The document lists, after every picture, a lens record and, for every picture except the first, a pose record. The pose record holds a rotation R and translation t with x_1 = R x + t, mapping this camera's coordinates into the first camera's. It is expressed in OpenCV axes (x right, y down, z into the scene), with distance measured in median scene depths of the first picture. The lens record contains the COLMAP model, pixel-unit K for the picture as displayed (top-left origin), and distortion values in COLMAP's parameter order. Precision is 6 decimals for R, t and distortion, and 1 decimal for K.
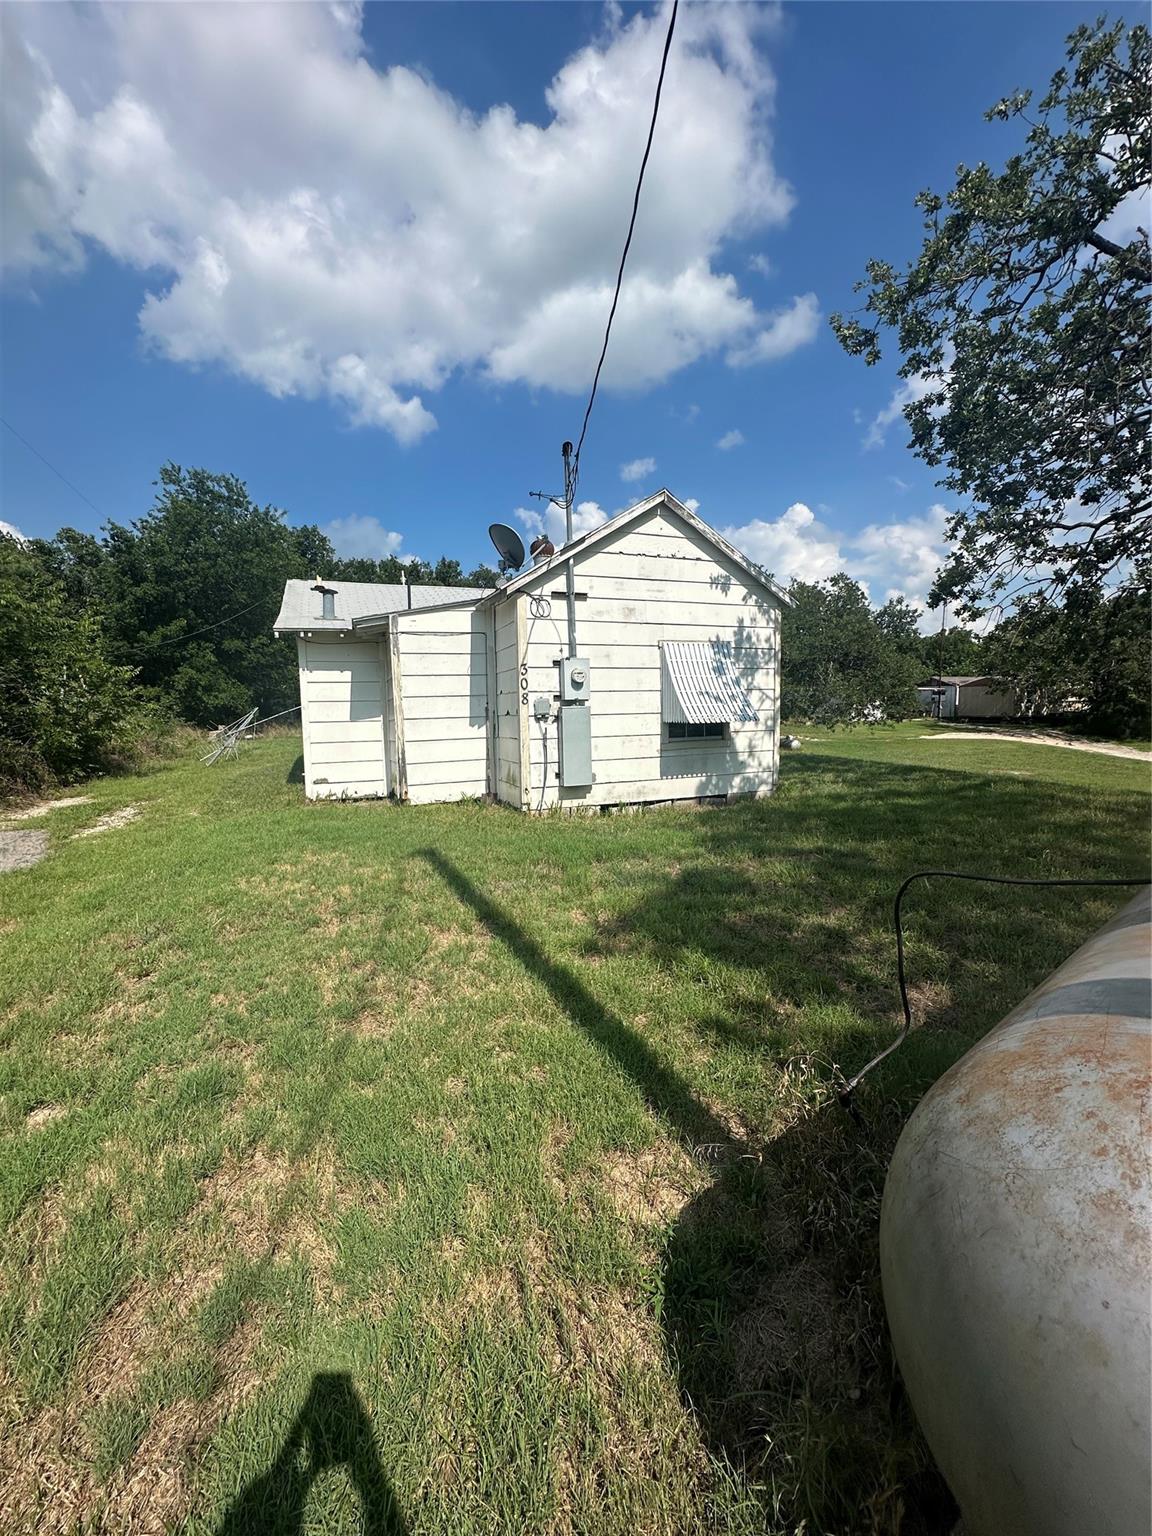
lens RADIAL K [[617.4, 0, 575.7], [0, 617.4, 767.0], [0, 0, 1]] dist [-0.001260, 0.000143]
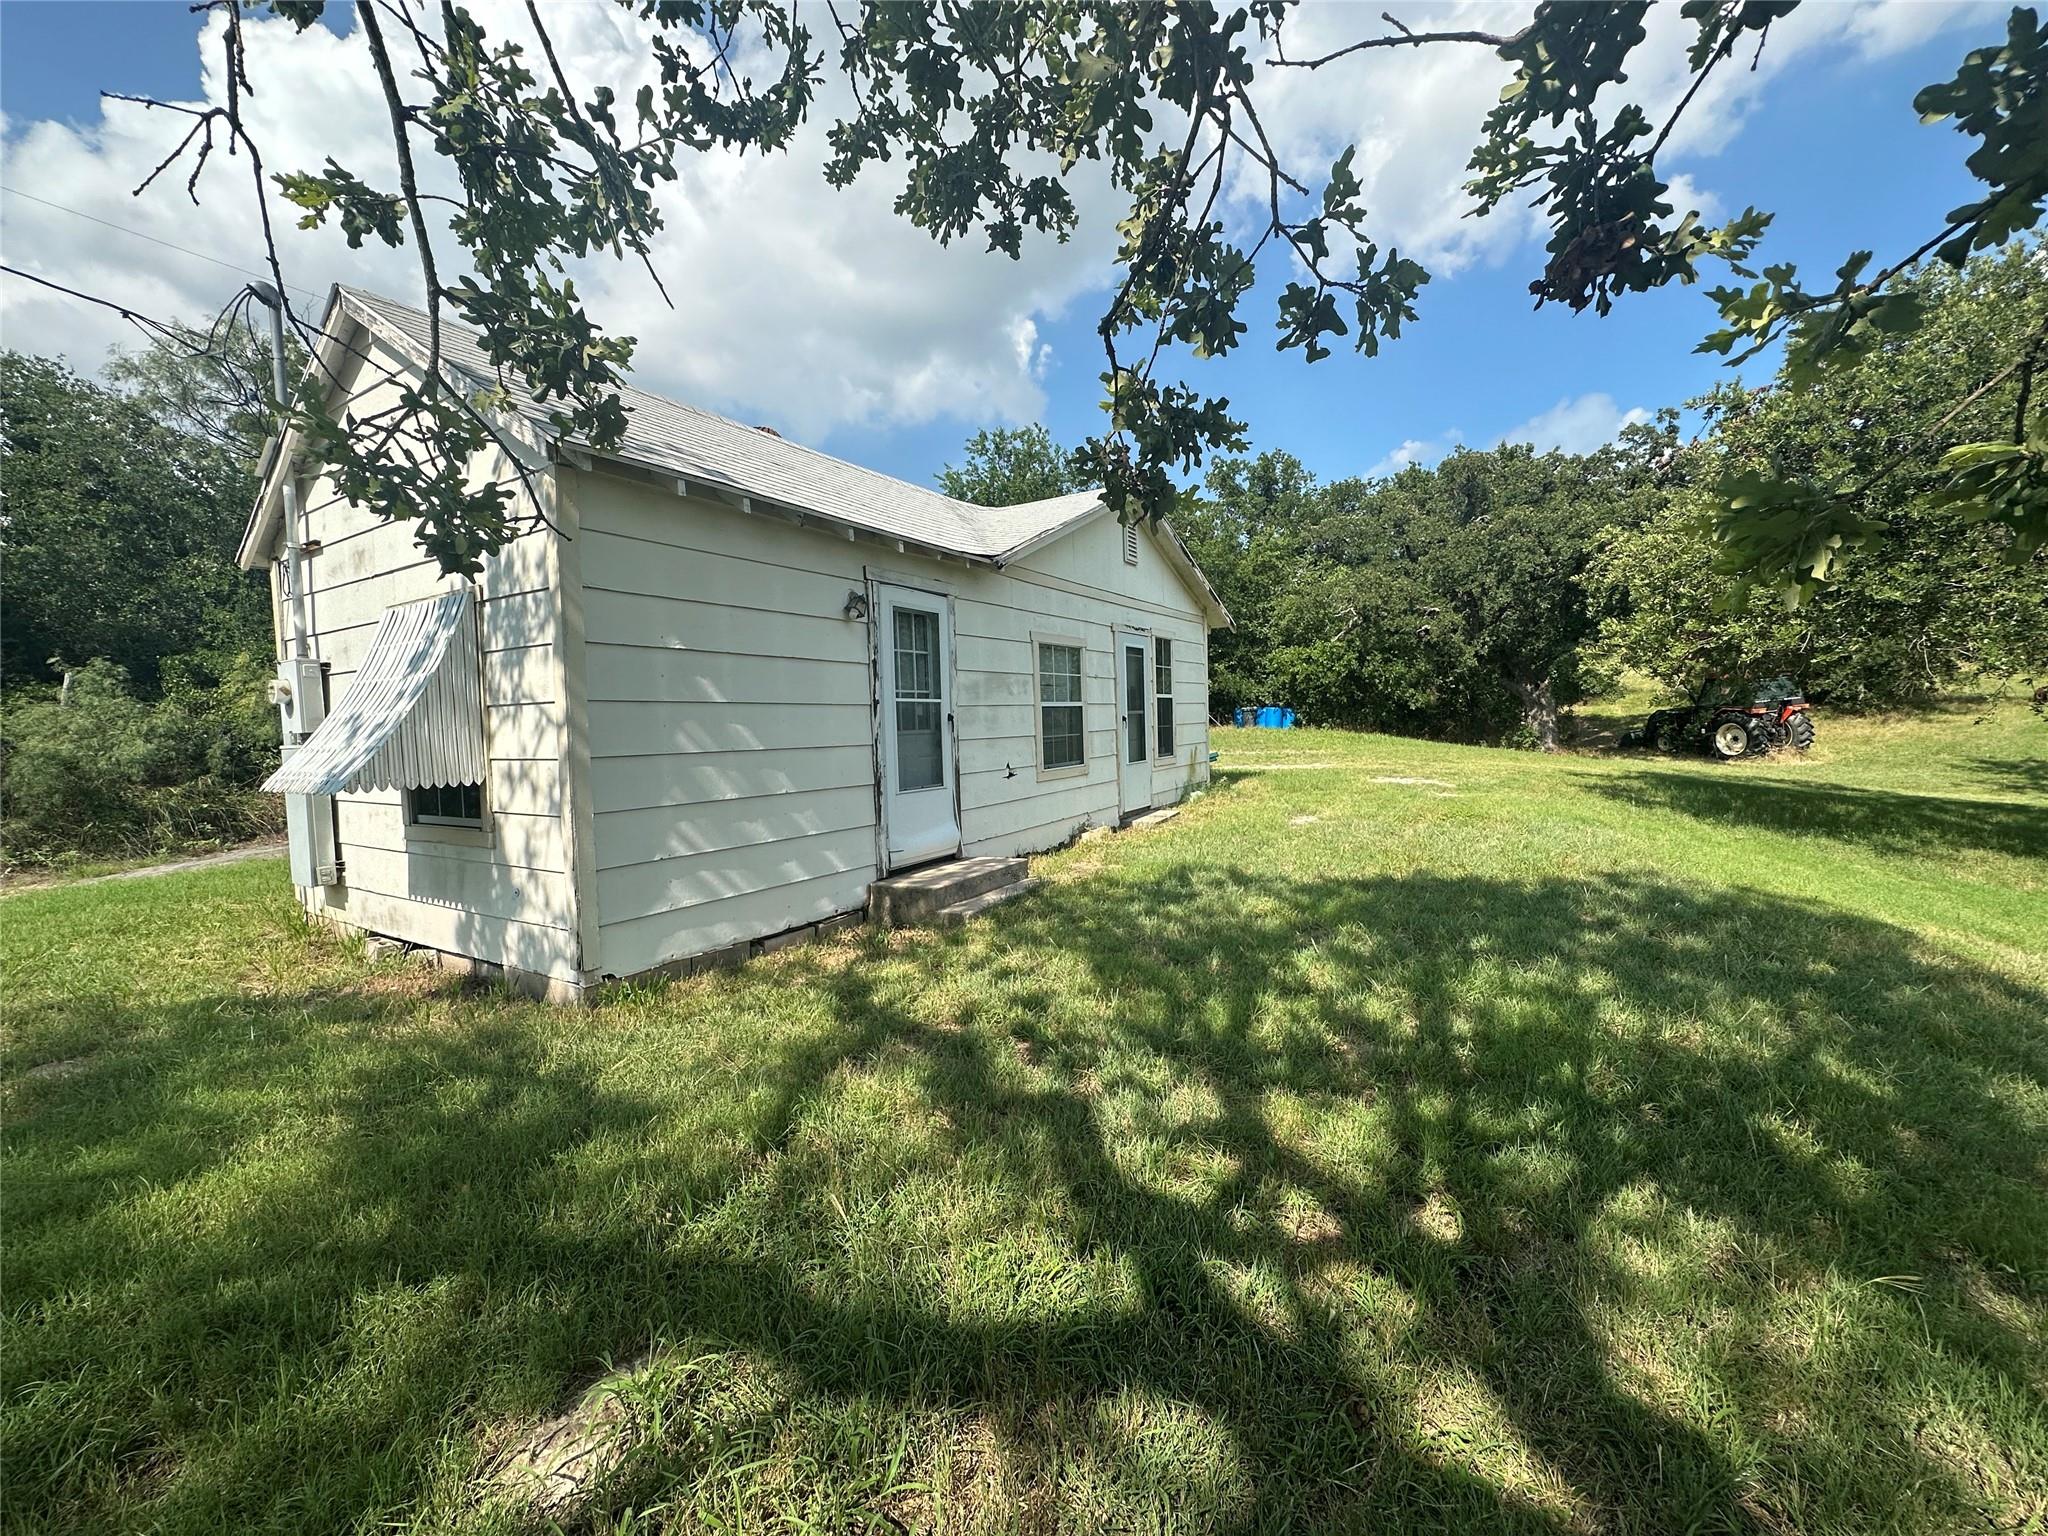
lens RADIAL K [[823.2, 0, 1024.3], [0, 823.2, 768.3], [0, 0, 1]] dist [-0.001260, 0.000143]
pose [[0.608589, 0.047449, -0.792065, 0.867201], [-0.049084, 0.998550, 0.022105, -0.111363], [0.791966, 0.025425, 0.610036, 0.935309]]
